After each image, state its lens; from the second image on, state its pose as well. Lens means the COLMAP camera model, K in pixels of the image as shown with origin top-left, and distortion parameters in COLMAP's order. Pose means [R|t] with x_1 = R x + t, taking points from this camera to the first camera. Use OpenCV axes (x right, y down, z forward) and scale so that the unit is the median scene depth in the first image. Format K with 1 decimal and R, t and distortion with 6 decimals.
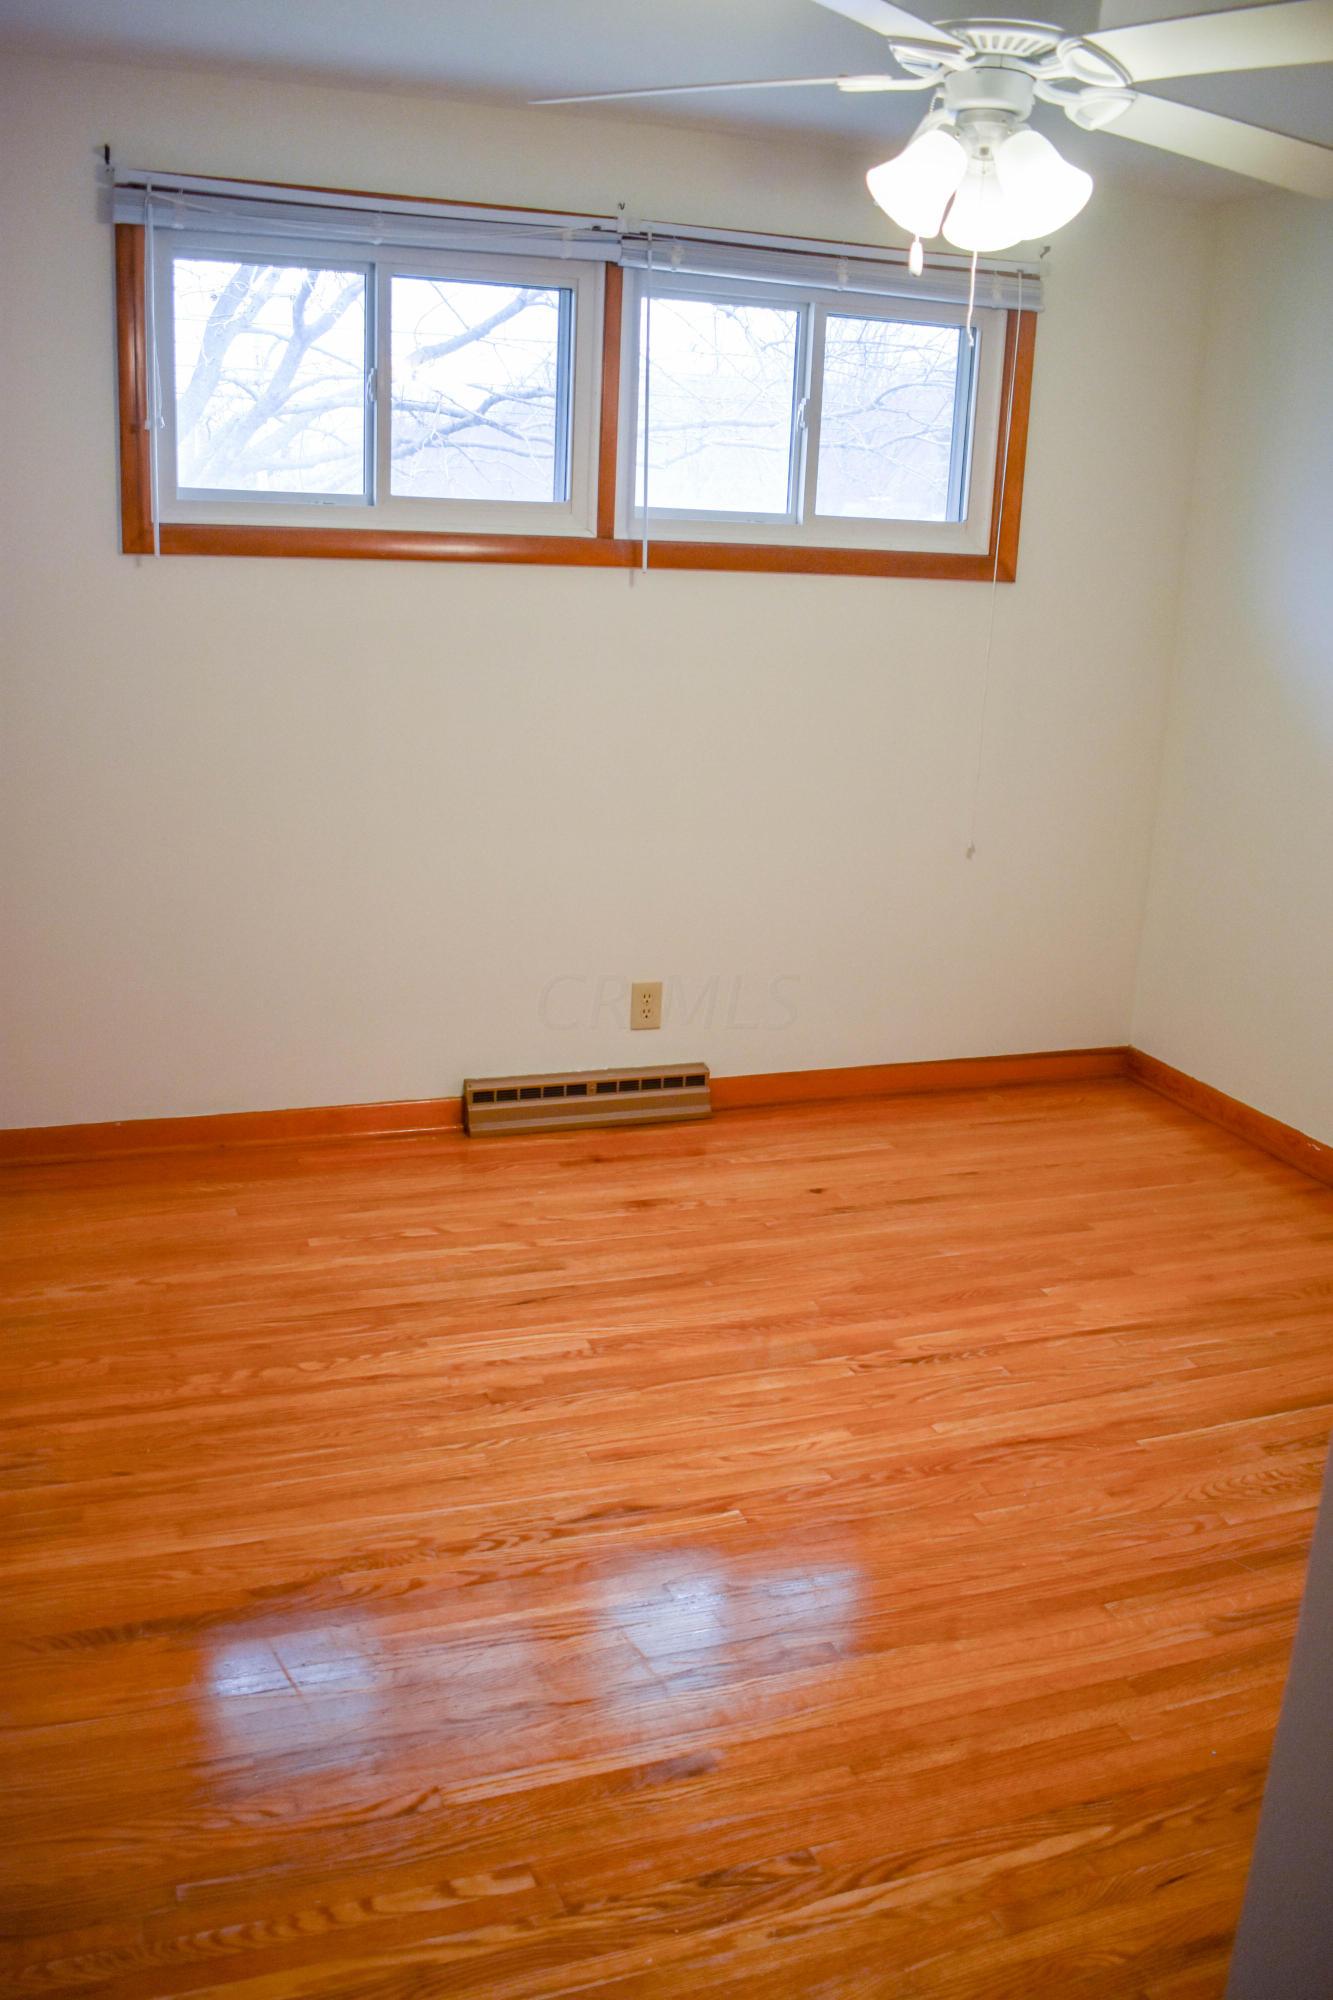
lens RADIAL K [[1801.1, 0, 666.5], [0, 1801.1, 1000.0], [0, 0, 1]] dist [0.000358, -0.078473]
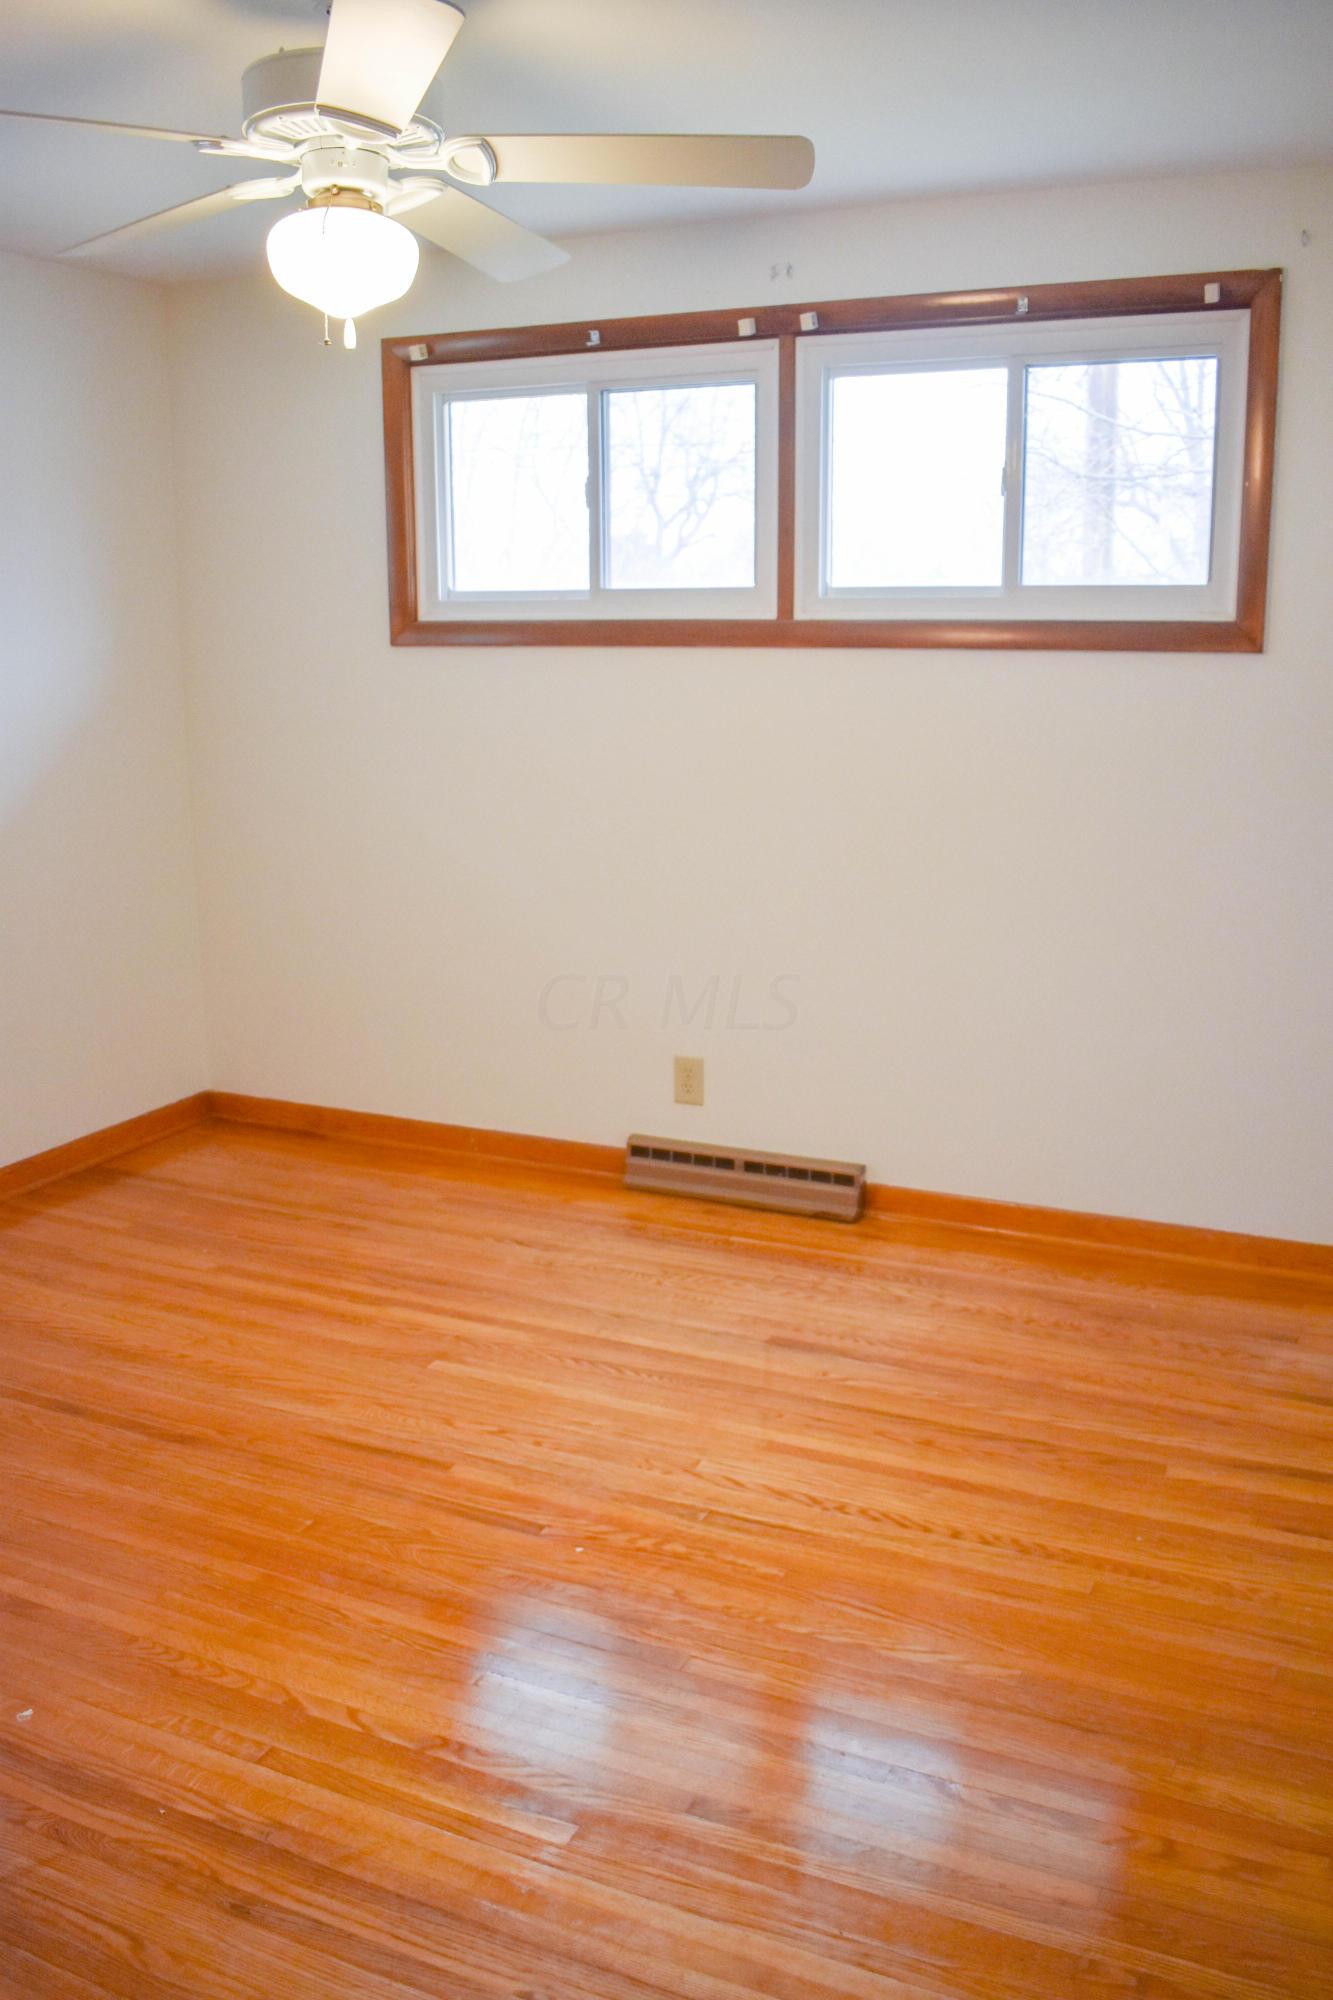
lens RADIAL K [[1801.1, 0, 666.5], [0, 1801.1, 1000.0], [0, 0, 1]] dist [0.000358, -0.078473]
pose [[0.684566, 0.113742, -0.720022, 0.689851], [-0.154989, 0.987878, 0.008699, -0.047436], [0.712283, 0.105641, 0.693897, 0.289307]]
